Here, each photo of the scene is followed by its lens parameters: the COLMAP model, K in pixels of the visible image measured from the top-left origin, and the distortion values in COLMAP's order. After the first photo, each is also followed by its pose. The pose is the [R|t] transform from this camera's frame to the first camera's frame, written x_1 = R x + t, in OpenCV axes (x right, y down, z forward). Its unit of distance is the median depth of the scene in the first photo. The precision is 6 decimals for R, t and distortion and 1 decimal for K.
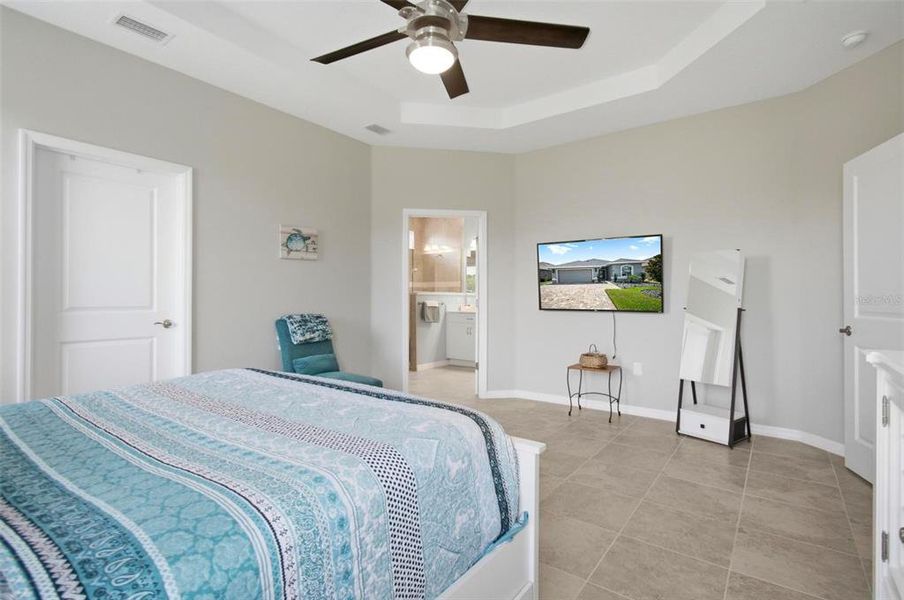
lens RADIAL K [[430.7, 0, 434.9], [0, 430.7, 300.3], [0, 0, 1]] dist [0.023123, 0.000024]
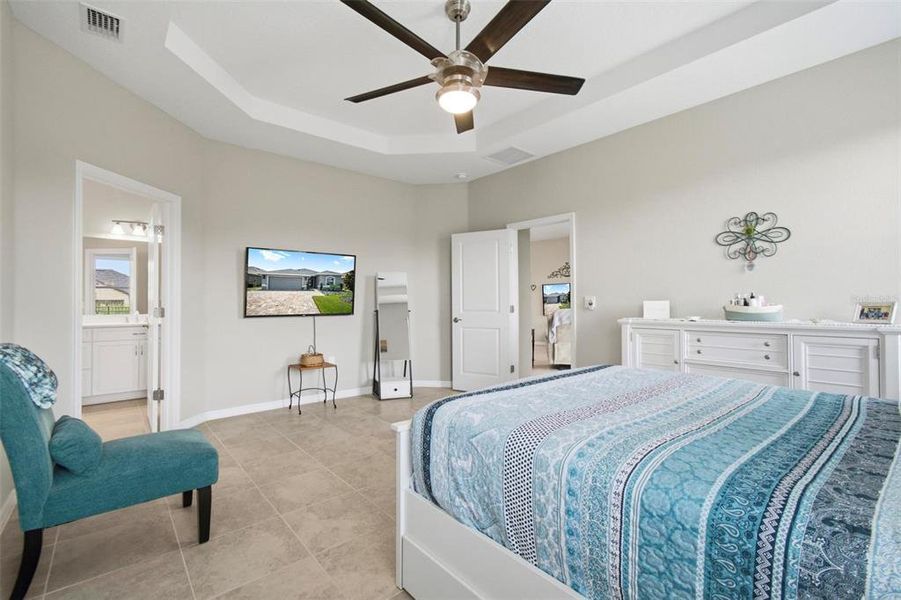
lens RADIAL K [[405.4, 0, 443.6], [0, 405.4, 299.8], [0, 0, 1]] dist [-0.001386, 0.000018]
pose [[0.252603, 0.002356, 0.967567, -0.558059], [0.011913, 0.999914, -0.005545, -0.005882], [-0.967497, 0.012928, 0.252553, 0.398157]]
